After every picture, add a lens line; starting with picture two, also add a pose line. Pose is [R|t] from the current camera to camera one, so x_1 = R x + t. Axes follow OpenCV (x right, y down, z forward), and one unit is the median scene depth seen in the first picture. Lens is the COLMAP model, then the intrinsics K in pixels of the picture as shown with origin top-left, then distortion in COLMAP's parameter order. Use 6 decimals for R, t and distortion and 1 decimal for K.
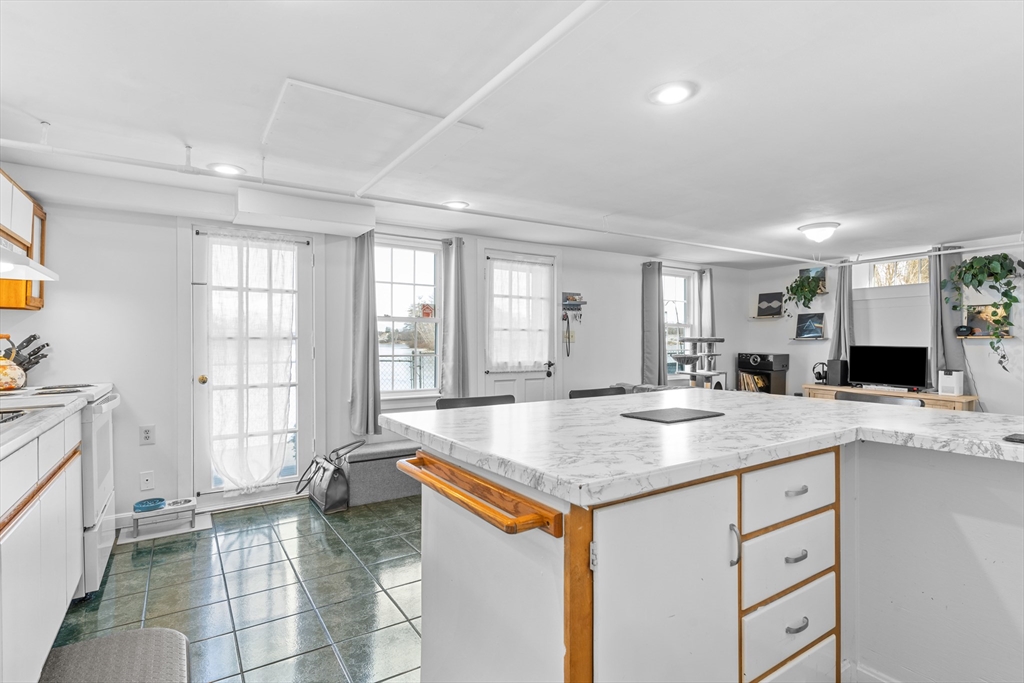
lens RADIAL K [[504.6, 0, 512.0], [0, 504.6, 341.5], [0, 0, 1]] dist [-0.000957, -0.000183]
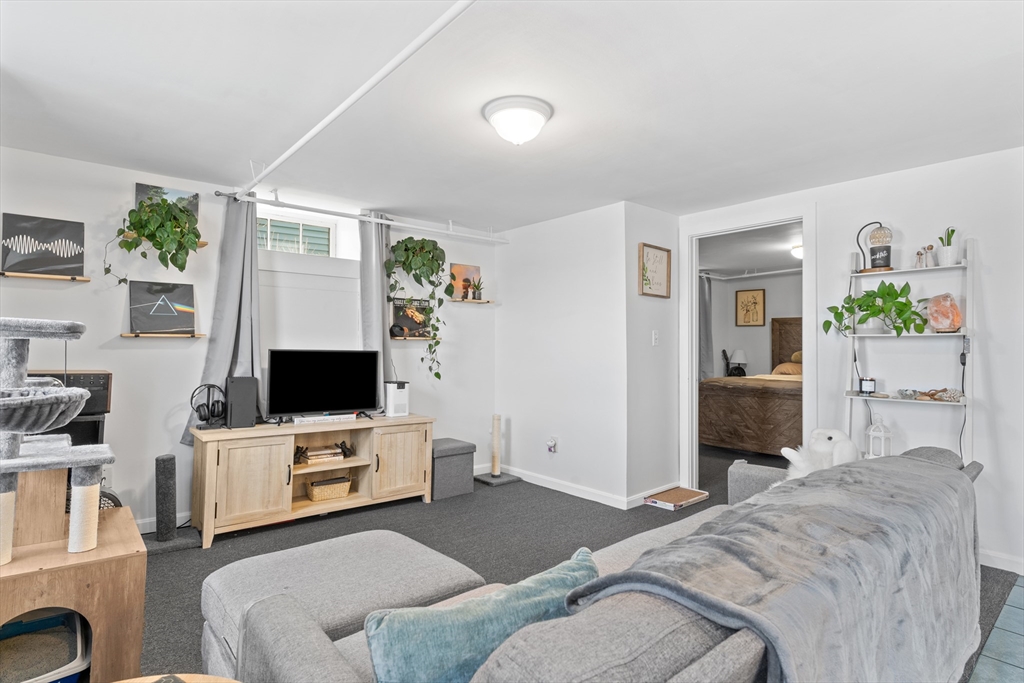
lens RADIAL K [[504.6, 0, 512.0], [0, 504.6, 341.5], [0, 0, 1]] dist [-0.000957, -0.000183]
pose [[-0.100404, 0.016853, 0.994804, 0.093328], [0.000170, 0.999857, -0.016922, 0.008198], [-0.994947, -0.001530, -0.100392, 0.745212]]
